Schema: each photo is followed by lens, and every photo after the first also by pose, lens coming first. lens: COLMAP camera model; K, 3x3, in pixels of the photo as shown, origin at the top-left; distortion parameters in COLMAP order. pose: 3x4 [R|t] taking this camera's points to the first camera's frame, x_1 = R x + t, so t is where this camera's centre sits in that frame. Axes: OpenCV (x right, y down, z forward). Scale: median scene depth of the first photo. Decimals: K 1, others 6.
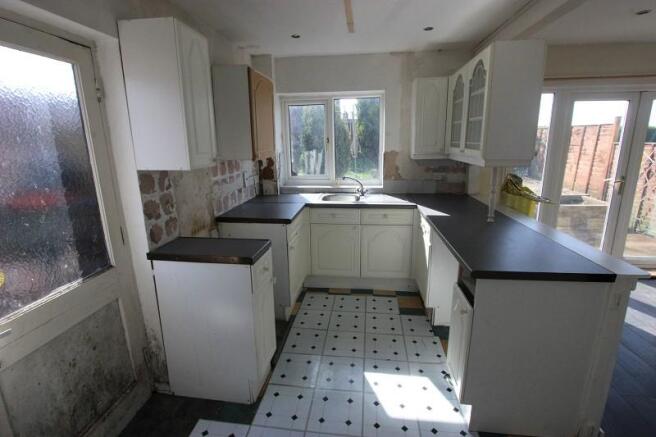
lens RADIAL K [[302.3, 0, 337.4], [0, 302.3, 215.9], [0, 0, 1]] dist [-0.020360, 0.000003]
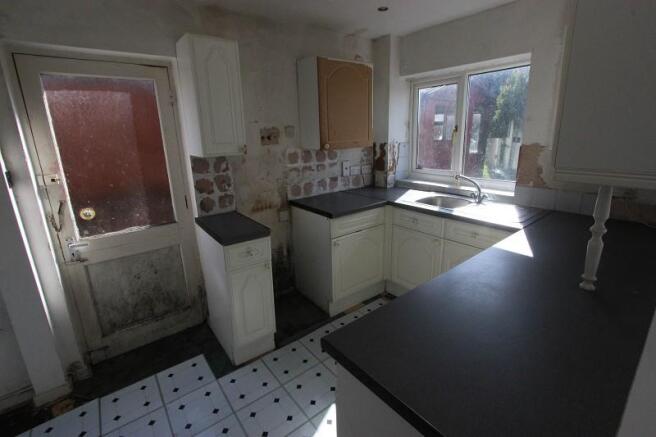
lens RADIAL K [[302.3, 0, 337.4], [0, 302.3, 215.9], [0, 0, 1]] dist [-0.020360, 0.000003]
pose [[0.710926, 0.185851, -0.678265, 0.643591], [-0.155379, 0.982124, 0.106250, -0.111340], [0.685887, 0.029853, 0.727095, 0.406761]]
